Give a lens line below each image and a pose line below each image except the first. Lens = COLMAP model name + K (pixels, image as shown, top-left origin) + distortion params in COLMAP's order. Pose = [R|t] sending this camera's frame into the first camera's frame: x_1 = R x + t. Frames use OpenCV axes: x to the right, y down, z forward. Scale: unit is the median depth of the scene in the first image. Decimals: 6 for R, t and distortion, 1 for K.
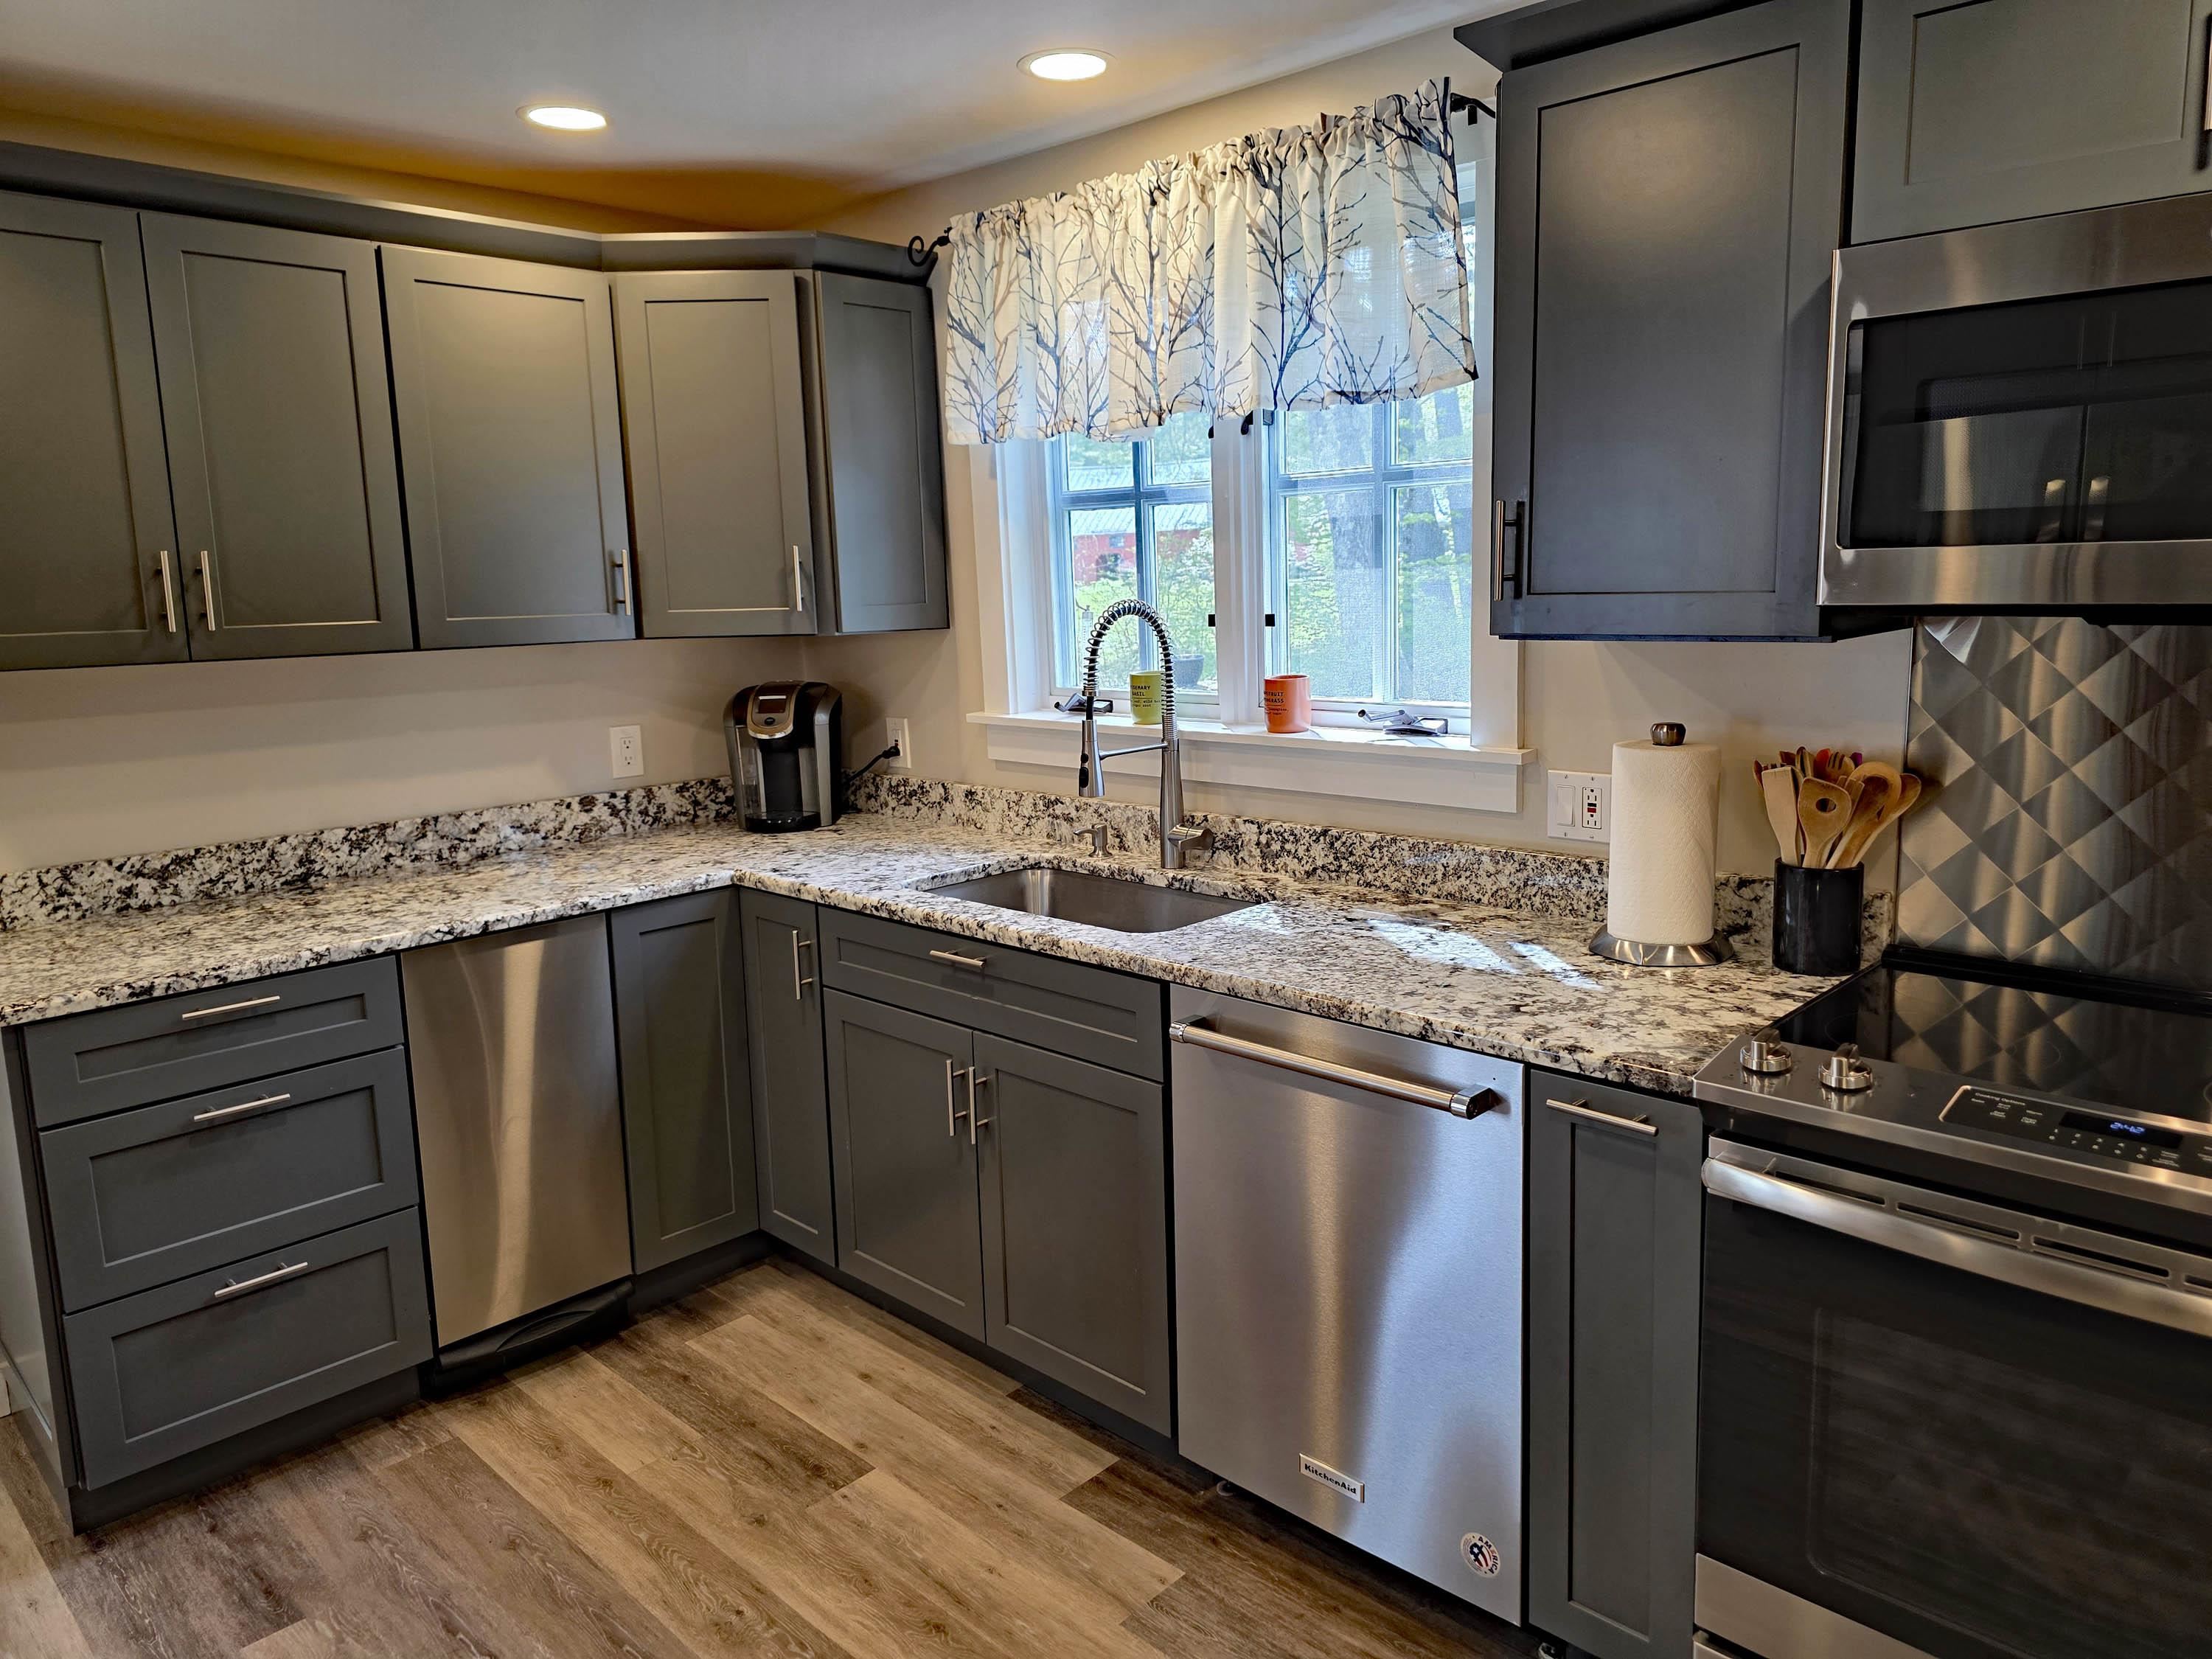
lens RADIAL K [[1488.8, 0, 1118.3], [0, 1488.8, 825.5], [0, 0, 1]] dist [0.042298, -0.031603]
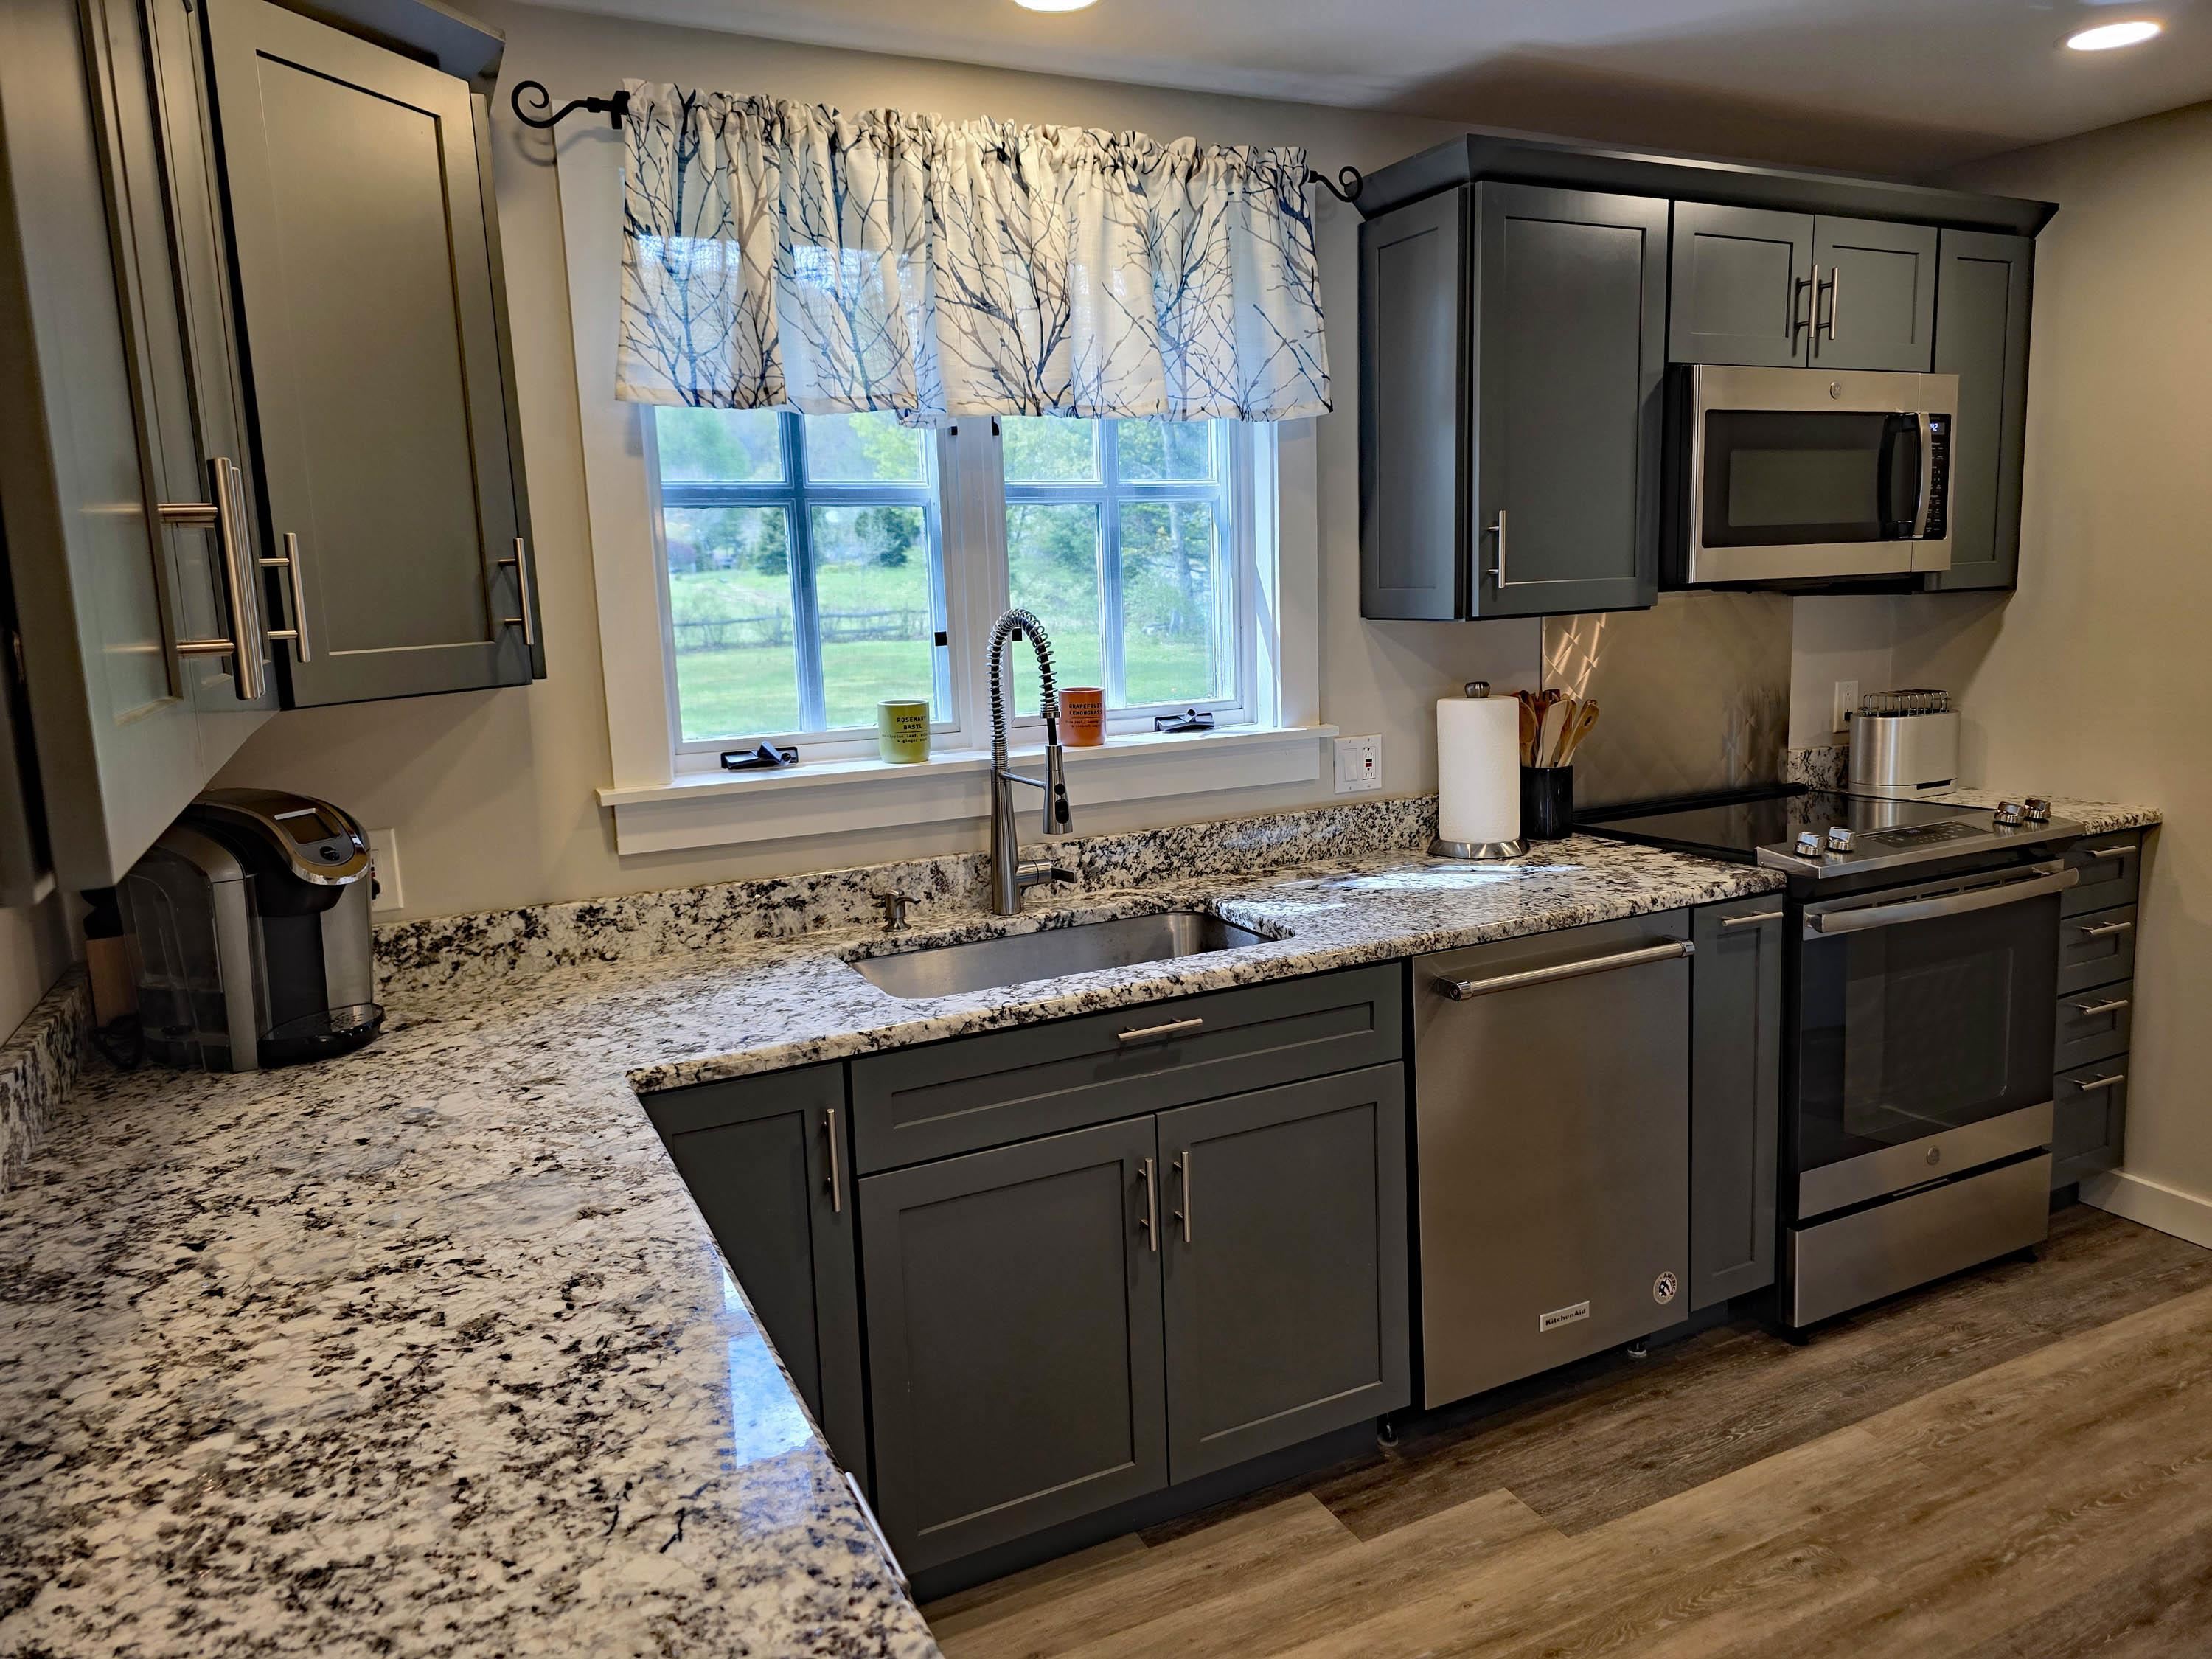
lens RADIAL K [[1488.8, 0, 1116.1], [0, 1488.8, 823.9], [0, 0, 1]] dist [0.042298, -0.031603]
pose [[0.340406, -0.137406, 0.930185, -0.834192], [0.189568, 0.978980, 0.075241, -0.086103], [-0.920971, 0.150721, 0.359298, 0.674134]]
